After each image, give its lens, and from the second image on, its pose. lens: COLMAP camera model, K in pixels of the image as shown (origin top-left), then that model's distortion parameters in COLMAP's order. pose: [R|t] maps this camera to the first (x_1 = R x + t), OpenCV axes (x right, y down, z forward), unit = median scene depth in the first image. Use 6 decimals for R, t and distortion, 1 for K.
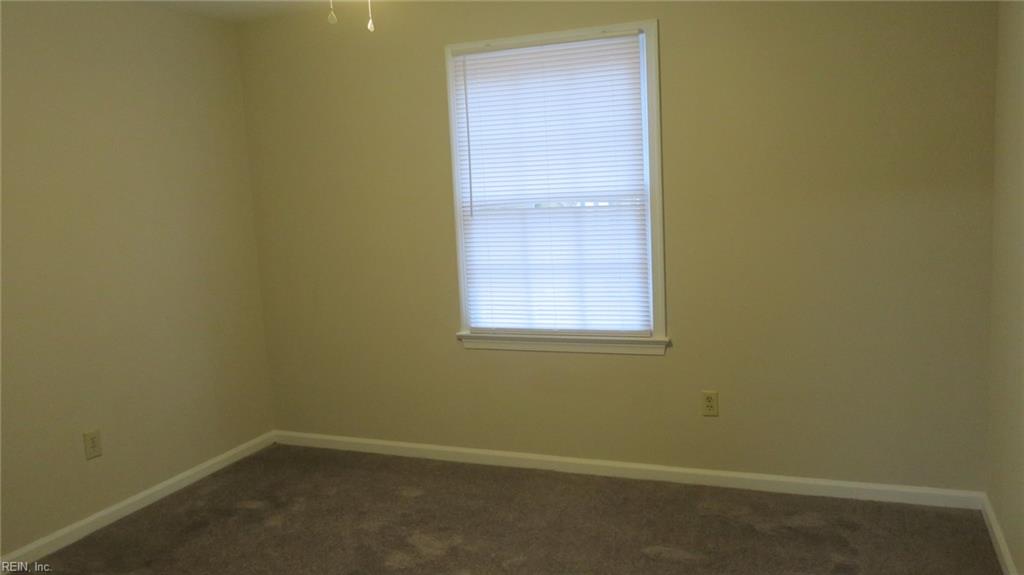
lens RADIAL K [[809.0, 0, 511.9], [0, 809.0, 285.7], [0, 0, 1]] dist [-0.000538, -0.002661]
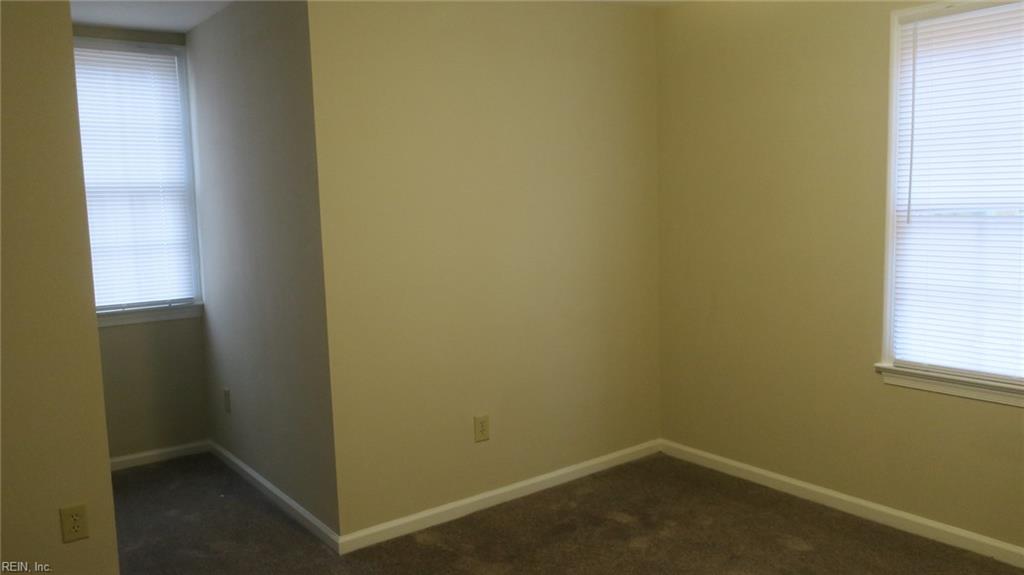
lens RADIAL K [[809.0, 0, 514.6], [0, 809.0, 290.6], [0, 0, 1]] dist [-0.000538, -0.002661]
pose [[0.860143, 0.083595, -0.503157, 0.025607], [-0.073112, 0.996498, 0.040574, -0.024054], [0.504786, 0.001887, 0.863242, 0.112784]]
